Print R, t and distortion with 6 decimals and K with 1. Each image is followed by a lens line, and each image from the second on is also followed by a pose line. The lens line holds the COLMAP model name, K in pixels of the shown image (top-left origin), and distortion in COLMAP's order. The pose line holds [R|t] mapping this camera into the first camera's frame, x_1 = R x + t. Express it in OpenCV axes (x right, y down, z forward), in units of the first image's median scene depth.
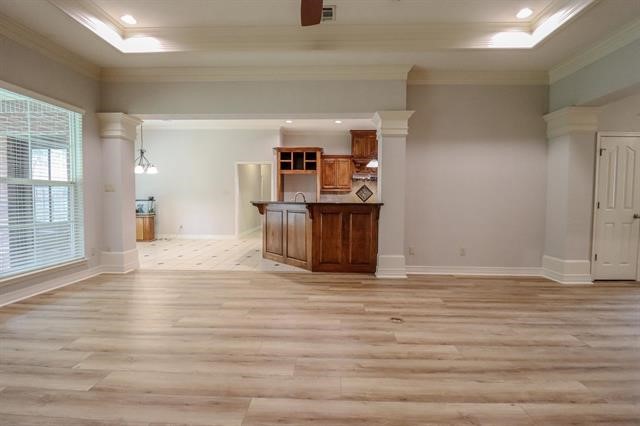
lens RADIAL K [[301.4, 0, 323.7], [0, 301.4, 212.7], [0, 0, 1]] dist [-0.002258, -0.015640]
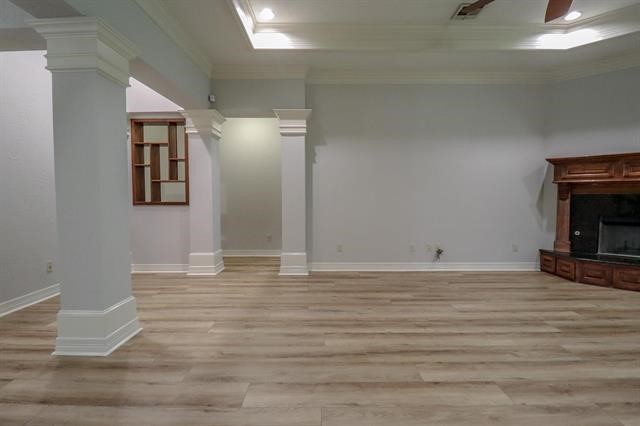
lens RADIAL K [[297.7, 0, 323.2], [0, 297.7, 210.6], [0, 0, 1]] dist [0.000919, -0.013505]
pose [[-0.999466, -0.000935, -0.032659, 0.695385], [-0.003830, 0.996050, 0.088708, -0.072795], [0.032447, 0.088785, -0.995522, 1.661829]]
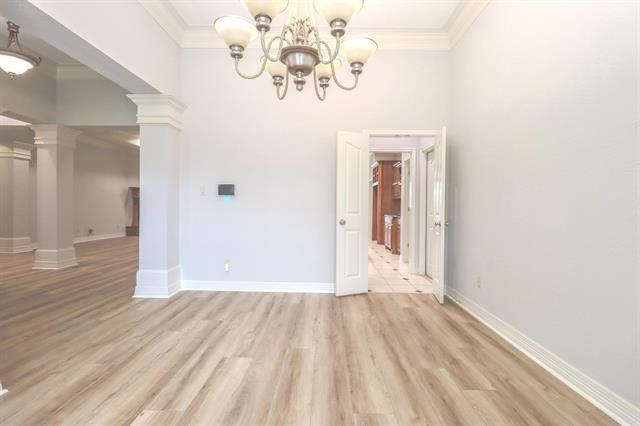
lens RADIAL K [[297.7, 0, 323.2], [0, 297.7, 210.6], [0, 0, 1]] dist [0.000919, -0.013505]
pose [[0.027670, 0.006815, -0.999594, 3.551370], [-0.060034, 0.998183, 0.005144, -0.078542], [0.997813, 0.059868, 0.028029, 2.519057]]
